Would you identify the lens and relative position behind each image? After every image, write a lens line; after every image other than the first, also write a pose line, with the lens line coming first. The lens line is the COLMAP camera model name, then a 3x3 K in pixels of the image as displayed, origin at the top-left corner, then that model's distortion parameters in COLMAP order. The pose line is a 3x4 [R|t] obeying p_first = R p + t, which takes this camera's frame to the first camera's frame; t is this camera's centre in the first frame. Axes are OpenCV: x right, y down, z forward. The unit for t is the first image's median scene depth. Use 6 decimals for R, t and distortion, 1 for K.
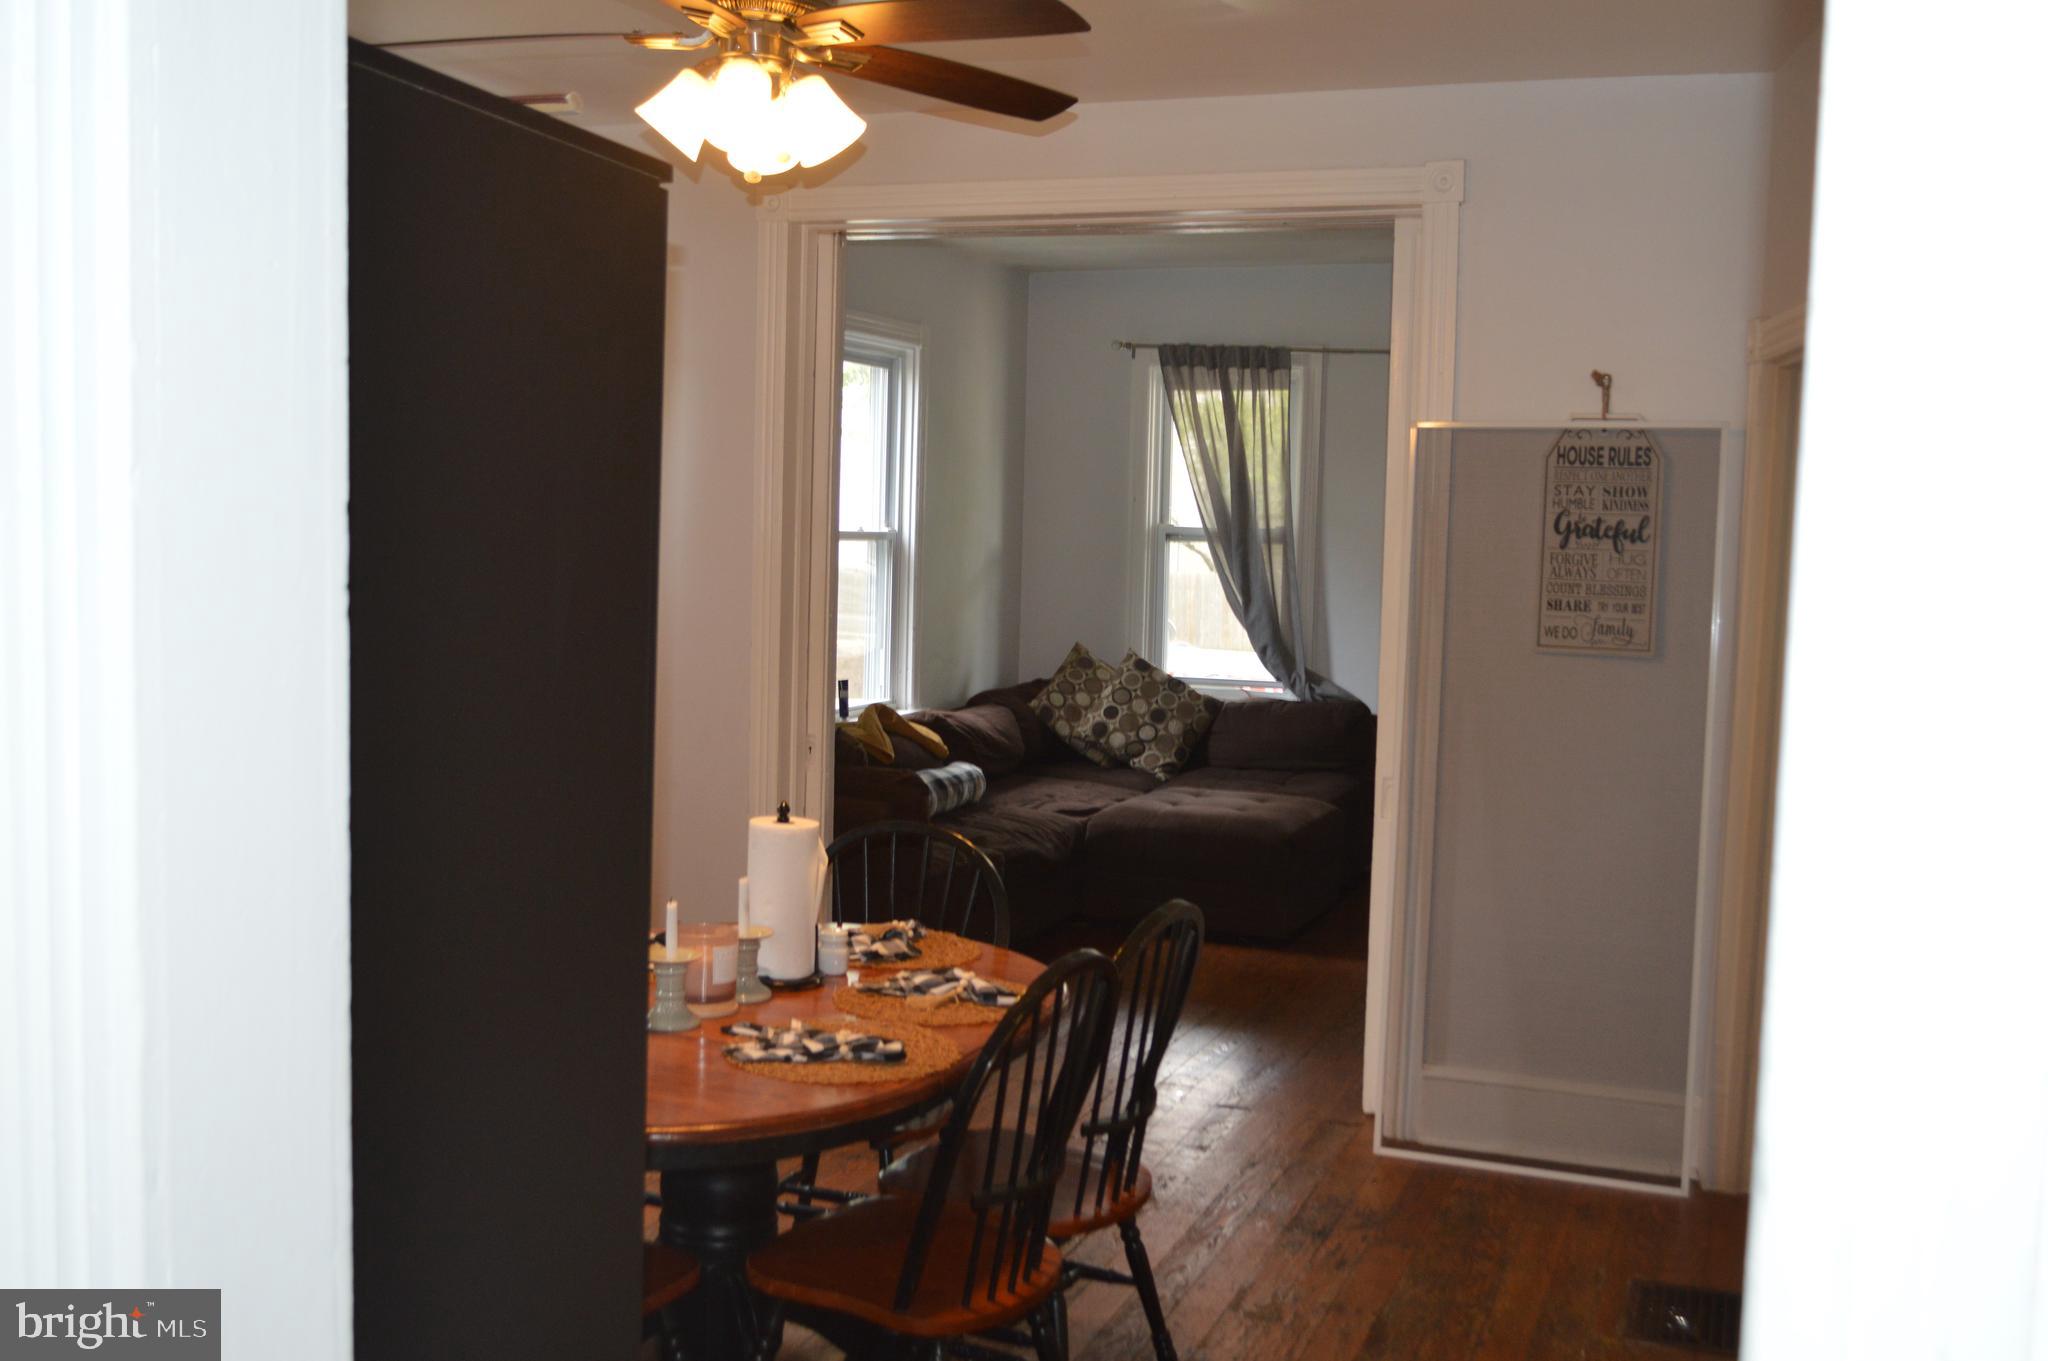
lens RADIAL K [[2081.4, 0, 1024.0], [0, 2081.4, 680.5], [0, 0, 1]] dist [-0.009318, -0.007168]
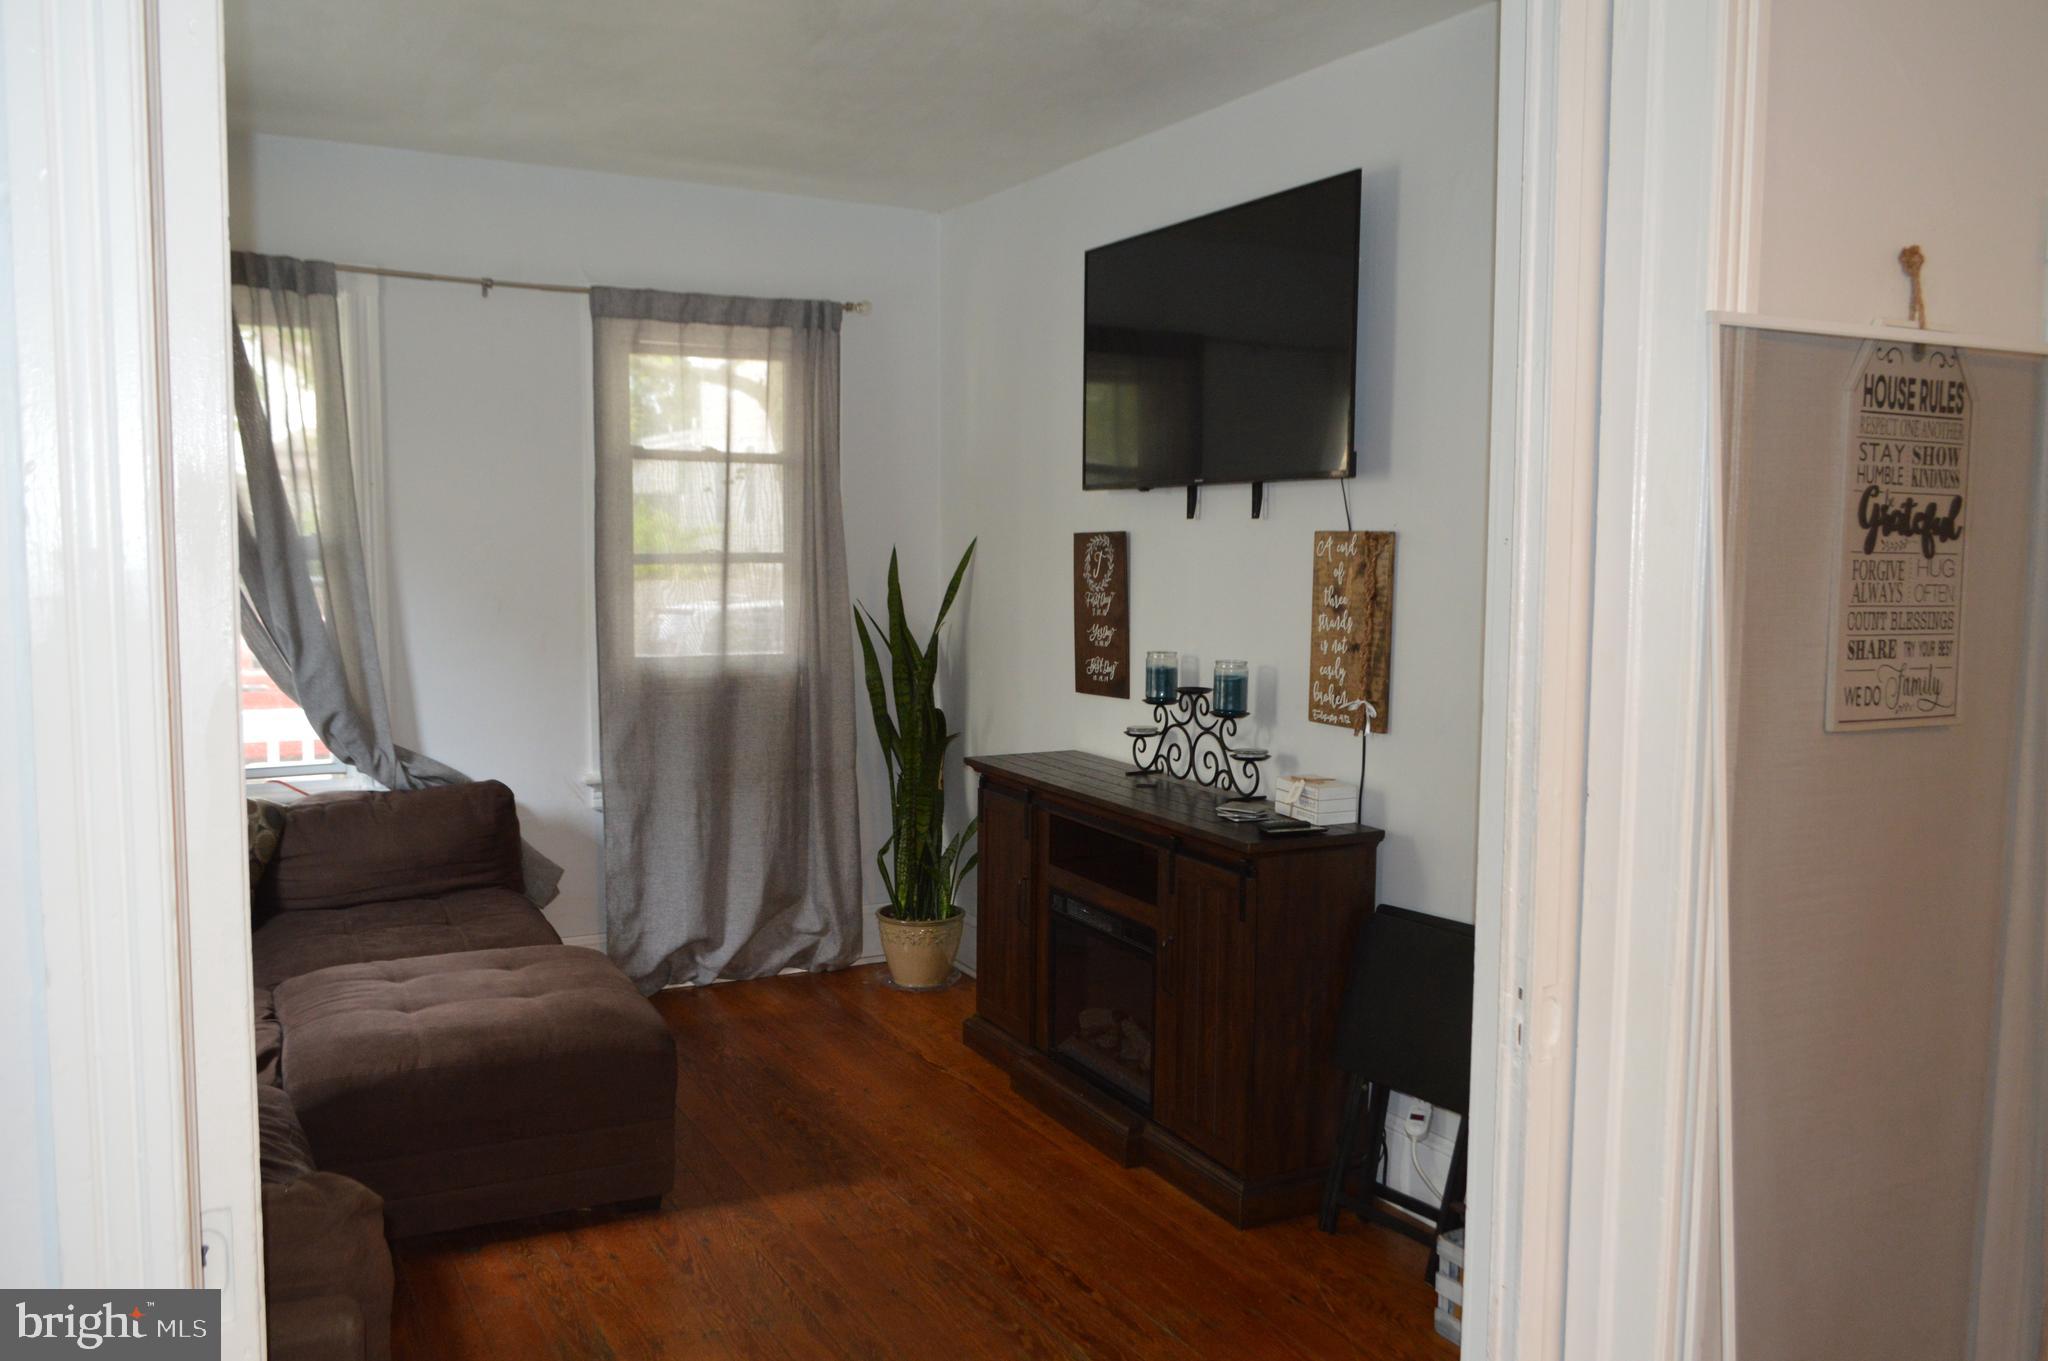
lens RADIAL K [[1630.7, 0, 1024.0], [0, 1630.7, 680.5], [0, 0, 1]] dist [-0.003872, -0.003093]
pose [[0.644242, -0.081853, 0.760429, -0.242168], [0.069379, 0.996412, 0.048477, -0.066553], [-0.761669, 0.021527, 0.647609, 0.890734]]
